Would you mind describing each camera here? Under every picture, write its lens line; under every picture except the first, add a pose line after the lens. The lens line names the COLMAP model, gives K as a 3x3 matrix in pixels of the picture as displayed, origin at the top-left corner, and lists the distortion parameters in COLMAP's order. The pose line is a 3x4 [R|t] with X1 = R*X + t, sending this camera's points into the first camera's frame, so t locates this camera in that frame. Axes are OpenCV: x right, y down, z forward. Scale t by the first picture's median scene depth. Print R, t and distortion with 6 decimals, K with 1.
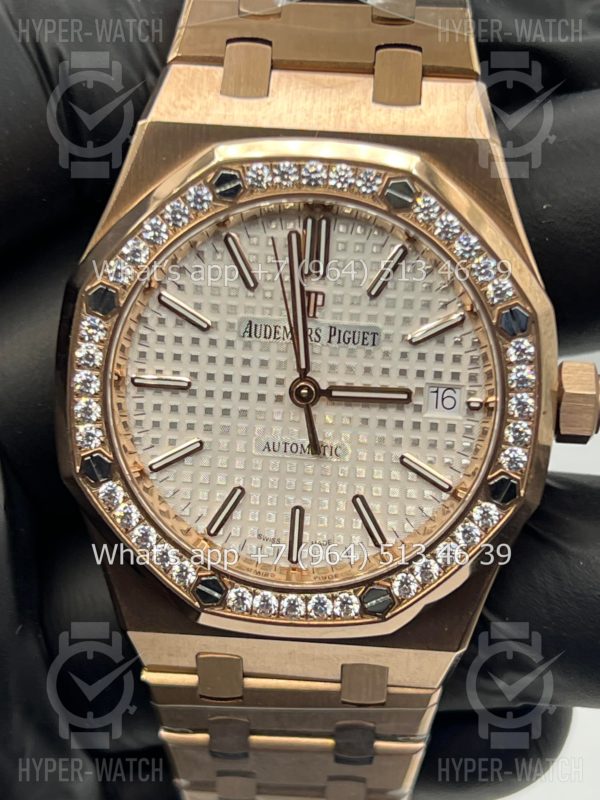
lens RADIAL K [[1872.0, 0, 296.9], [0, 1872.0, 399.7], [0, 0, 1]] dist [0.243863, 0.000000]
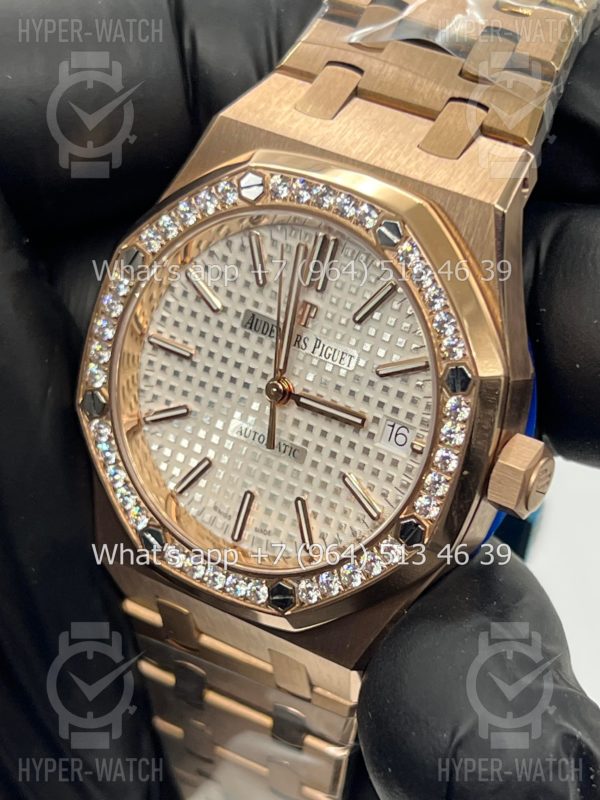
lens RADIAL K [[1872.0, 0, 305.4], [0, 1872.0, 406.0], [0, 0, 1]] dist [0.243863, 0.000000]
pose [[0.884533, 0.279650, -0.373358, 0.421709], [-0.278577, 0.958657, 0.058062, -0.062549], [0.374160, 0.052651, 0.925868, 0.008536]]
